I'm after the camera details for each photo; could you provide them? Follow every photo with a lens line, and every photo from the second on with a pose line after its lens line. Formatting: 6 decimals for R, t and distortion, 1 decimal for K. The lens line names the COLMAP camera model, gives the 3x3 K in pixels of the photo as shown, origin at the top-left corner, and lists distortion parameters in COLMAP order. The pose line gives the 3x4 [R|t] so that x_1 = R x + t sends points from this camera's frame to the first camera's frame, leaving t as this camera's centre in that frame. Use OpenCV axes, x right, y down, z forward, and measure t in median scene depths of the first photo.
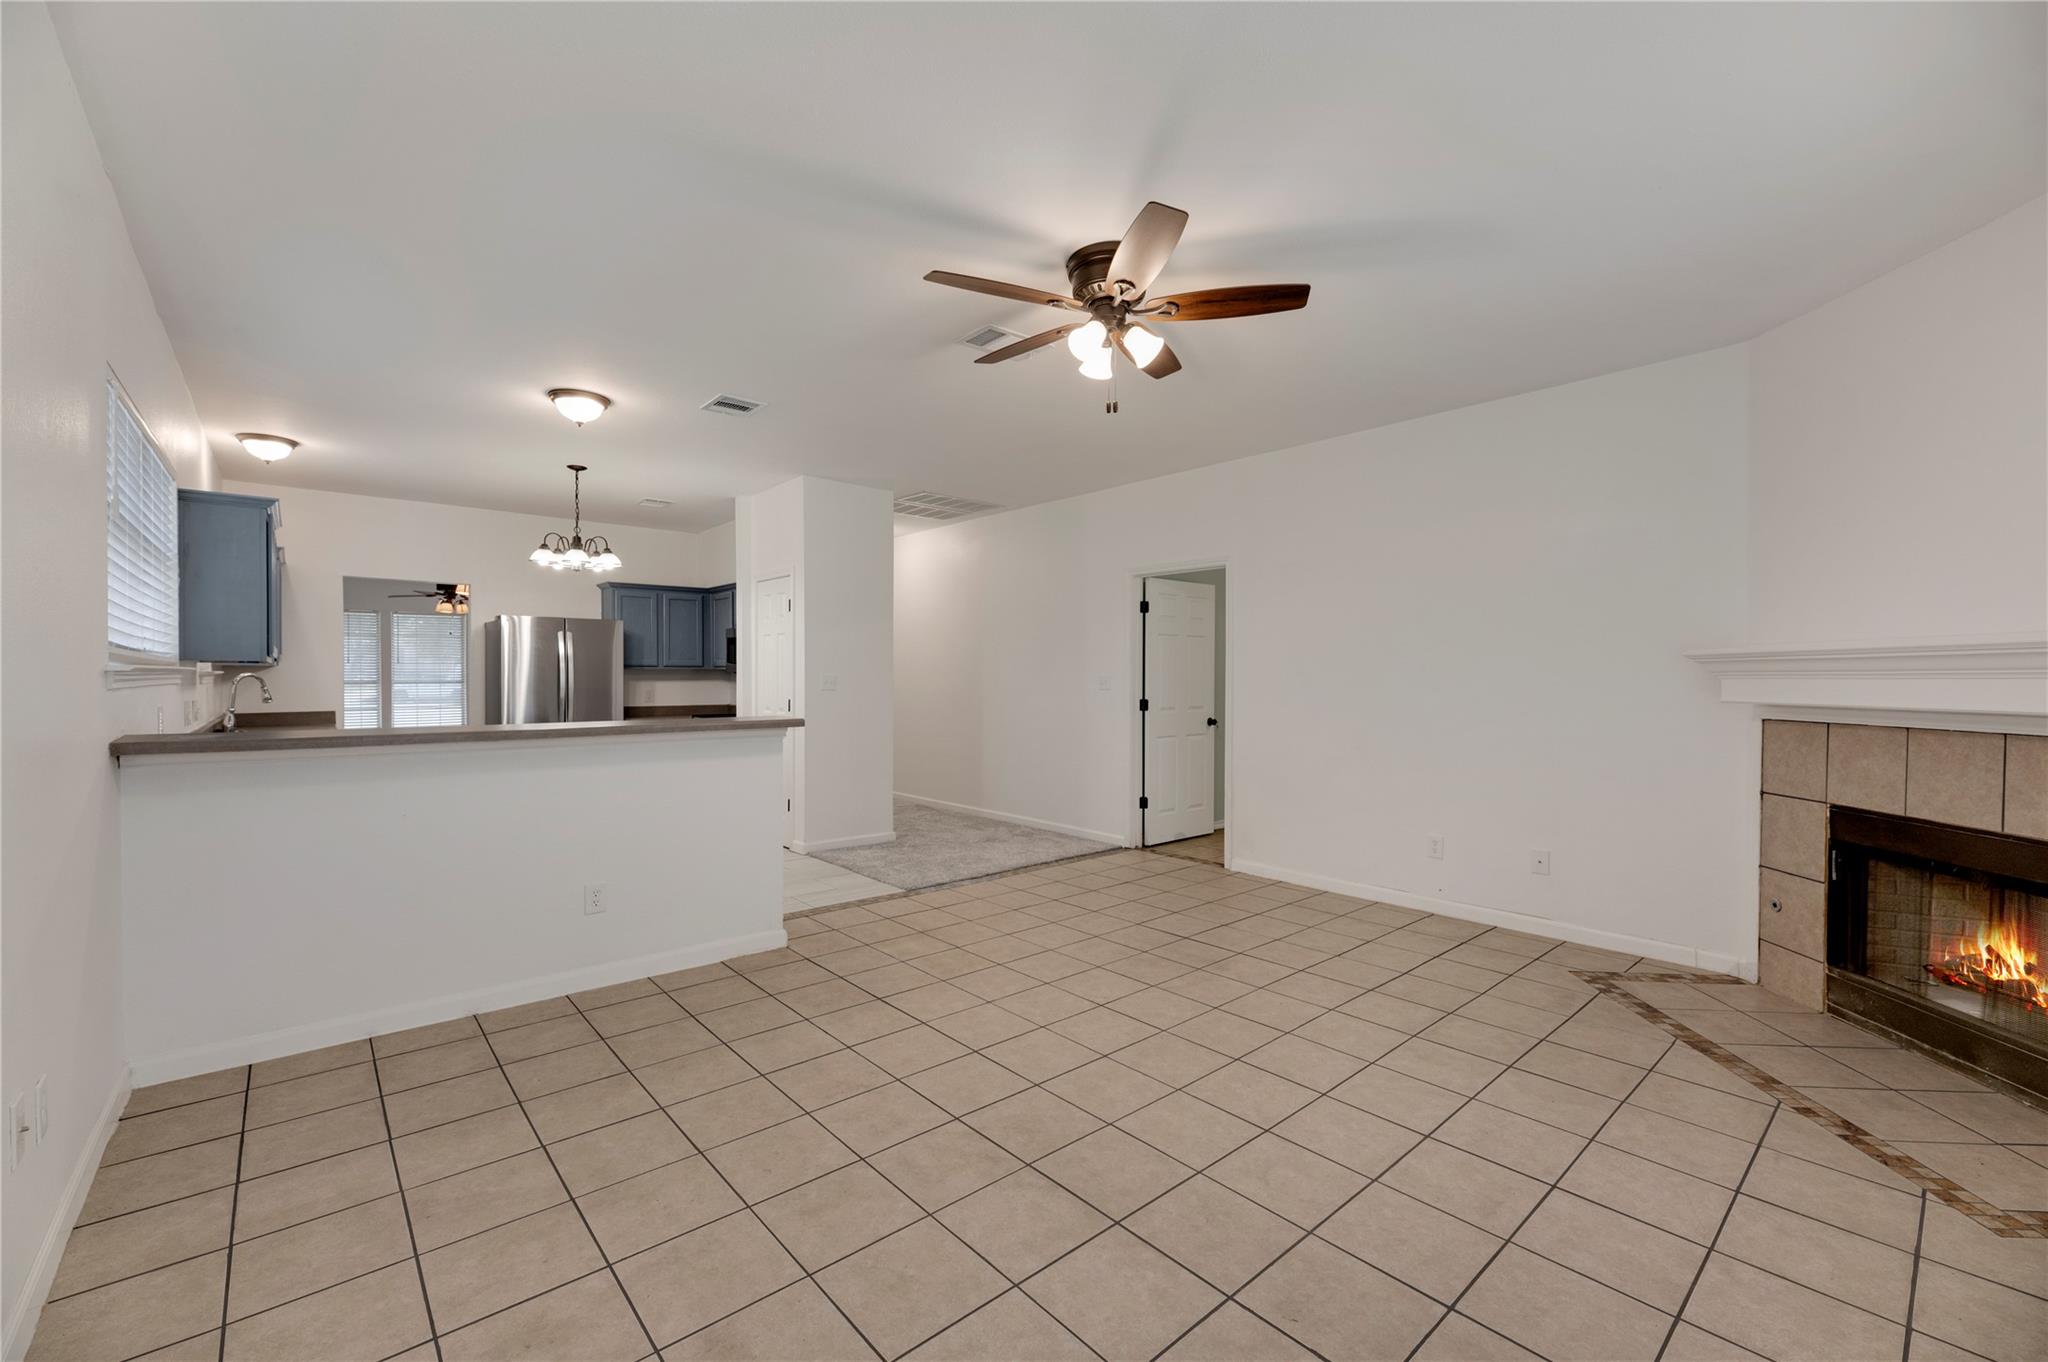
lens RADIAL K [[839.2, 0, 1058.7], [0, 839.2, 689.1], [0, 0, 1]] dist [-0.002084, -0.002237]
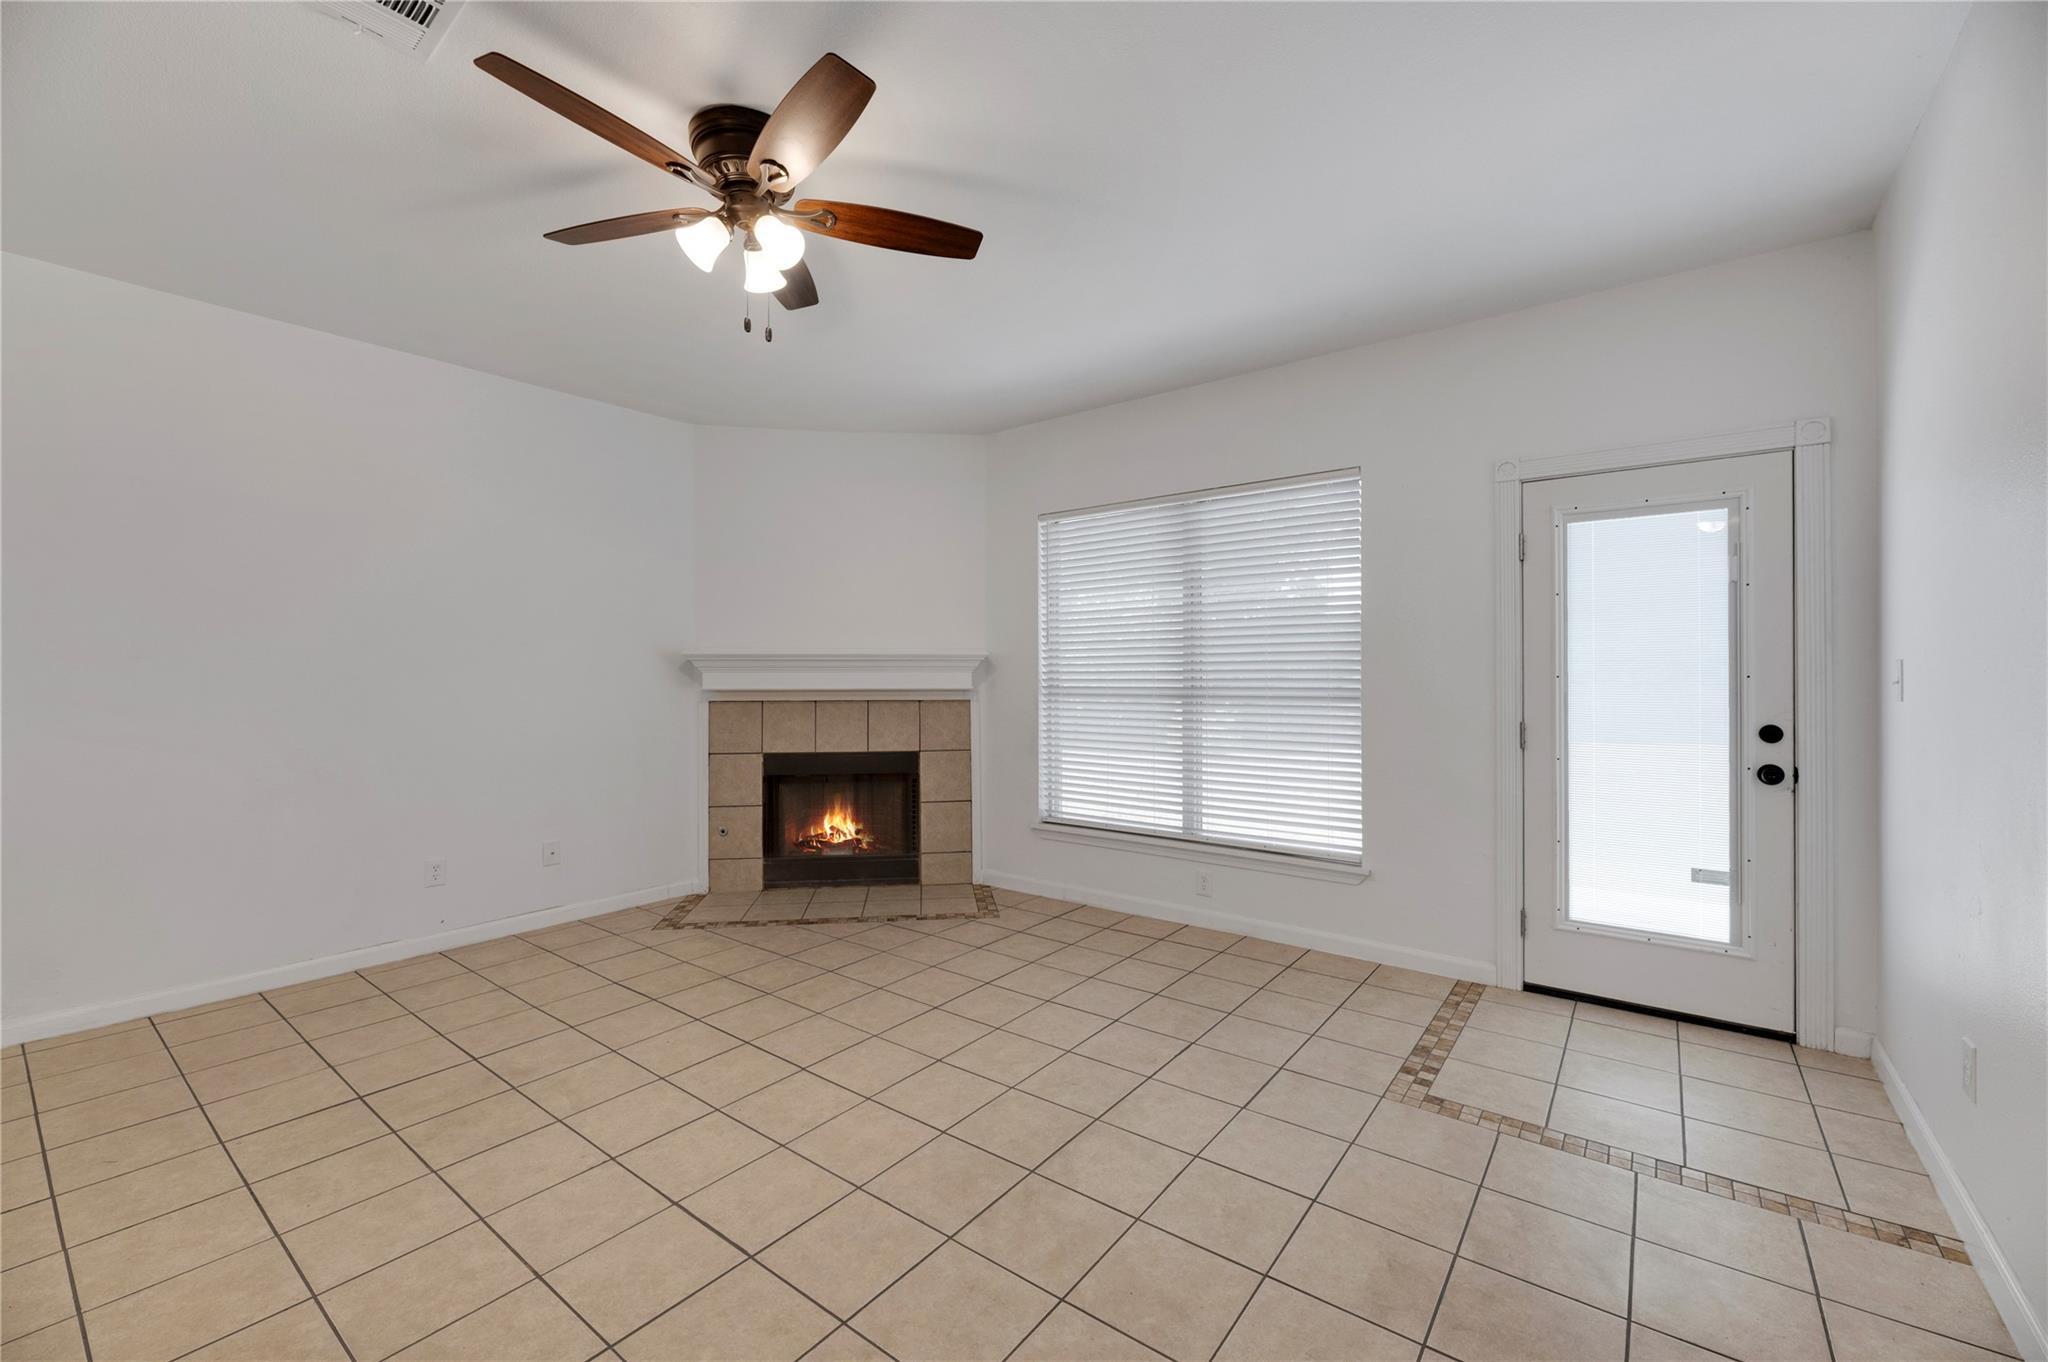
lens RADIAL K [[839.2, 0, 1000.1], [0, 839.2, 666.0], [0, 0, 1]] dist [-0.002084, -0.002237]
pose [[-0.147341, 0.000809, 0.989085, -0.655397], [0.015620, 0.999877, 0.001509, -0.019574], [-0.988962, 0.015671, -0.147335, 0.764795]]
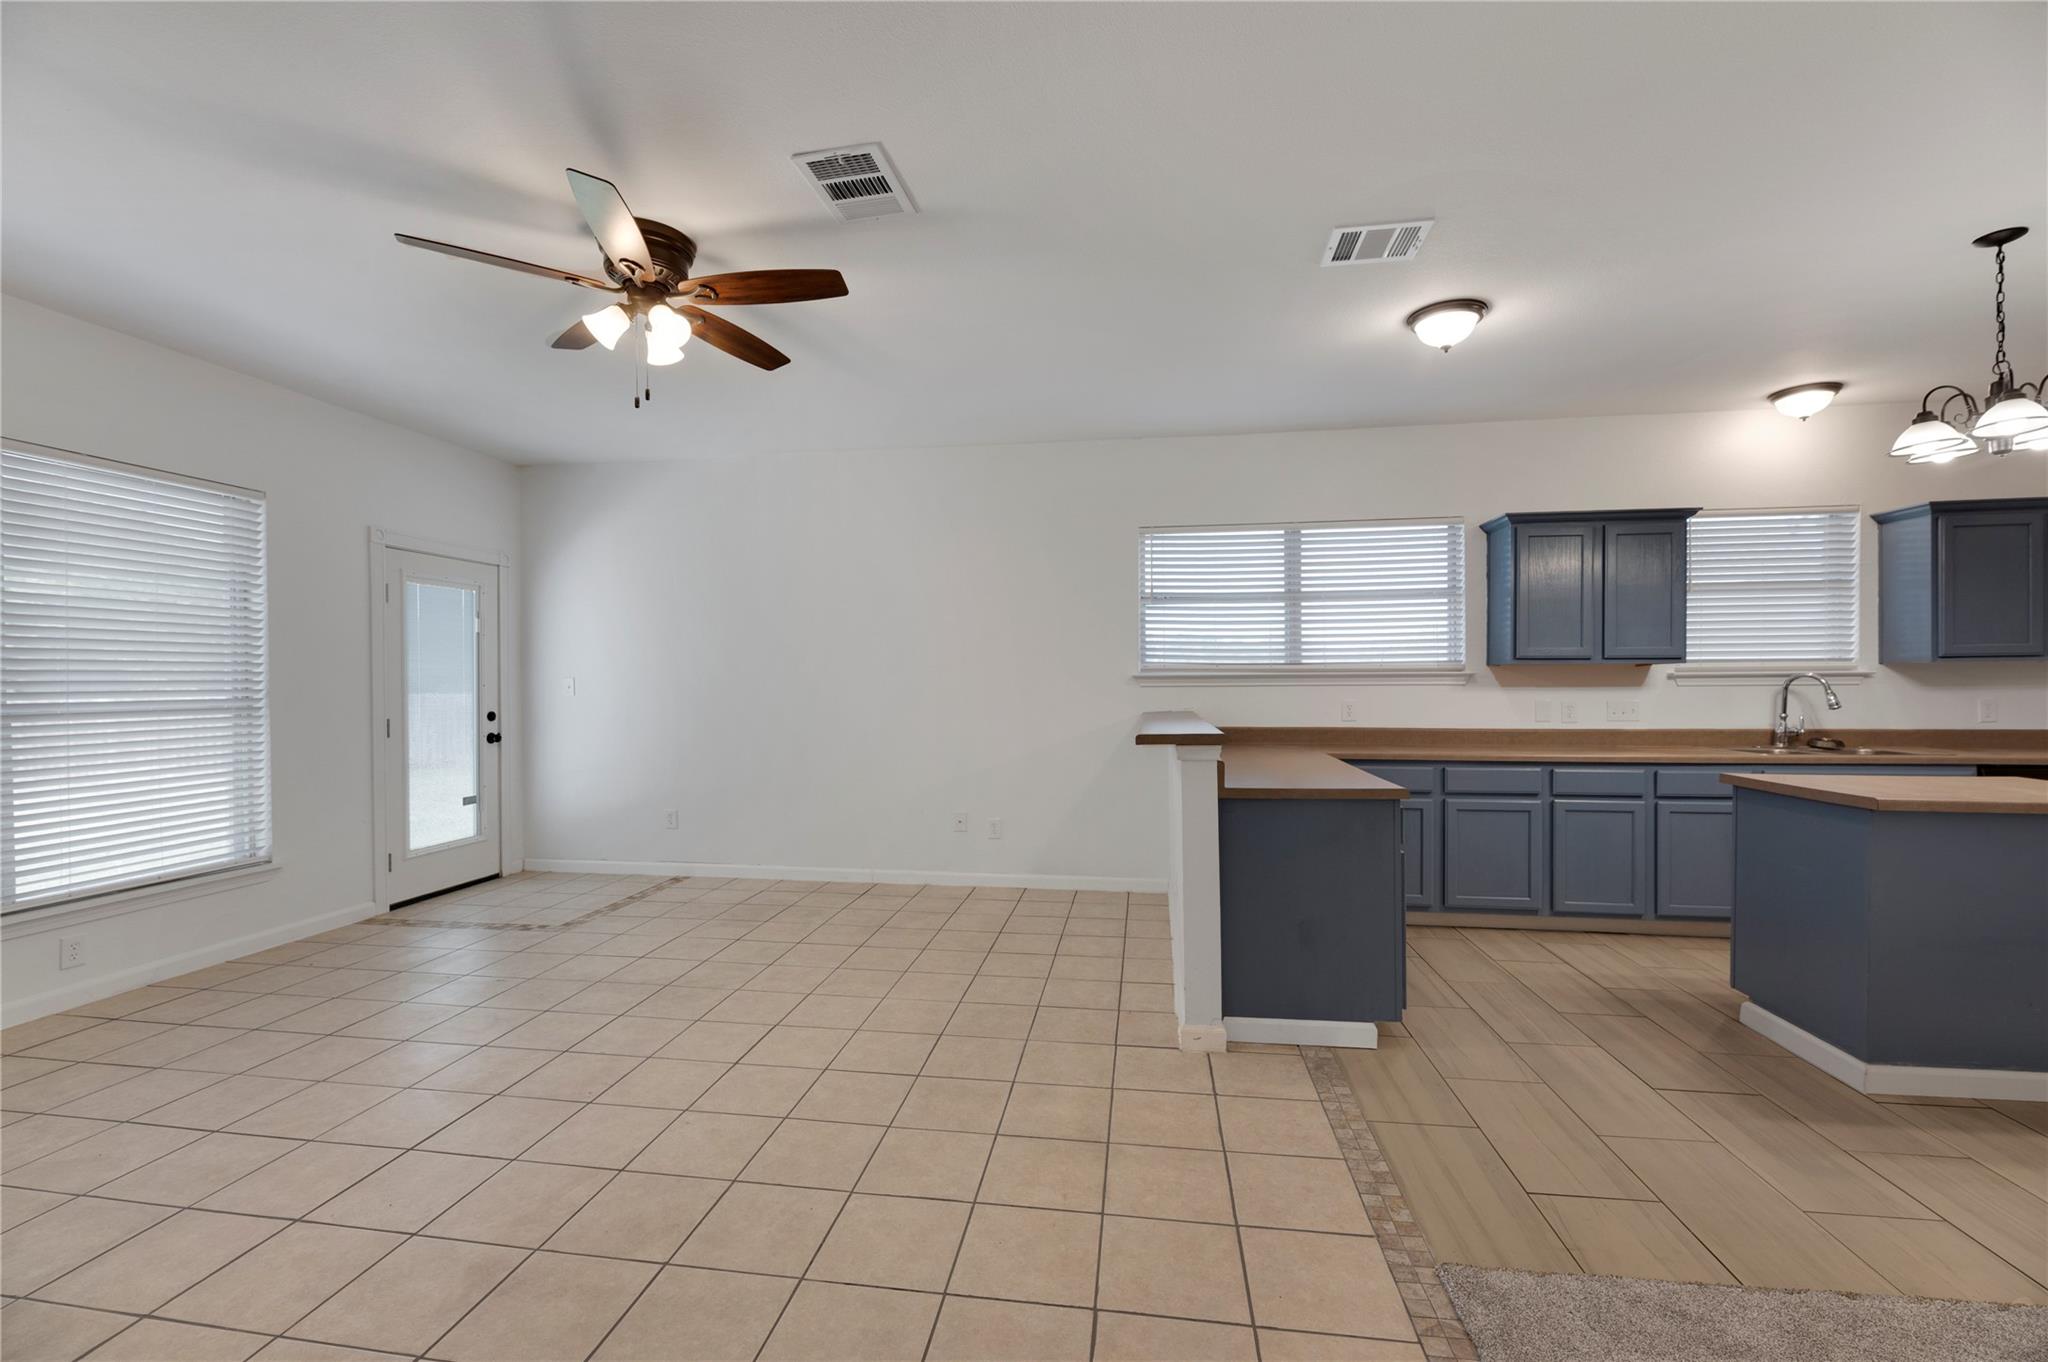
lens RADIAL K [[839.2, 0, 1022.3], [0, 839.2, 682.5], [0, 0, 1]] dist [-0.002084, -0.002237]
pose [[-0.786262, -0.000685, -0.617893, 0.276333], [-0.007755, 0.999932, 0.008759, -0.022190], [0.617844, 0.011678, -0.786214, 1.747731]]
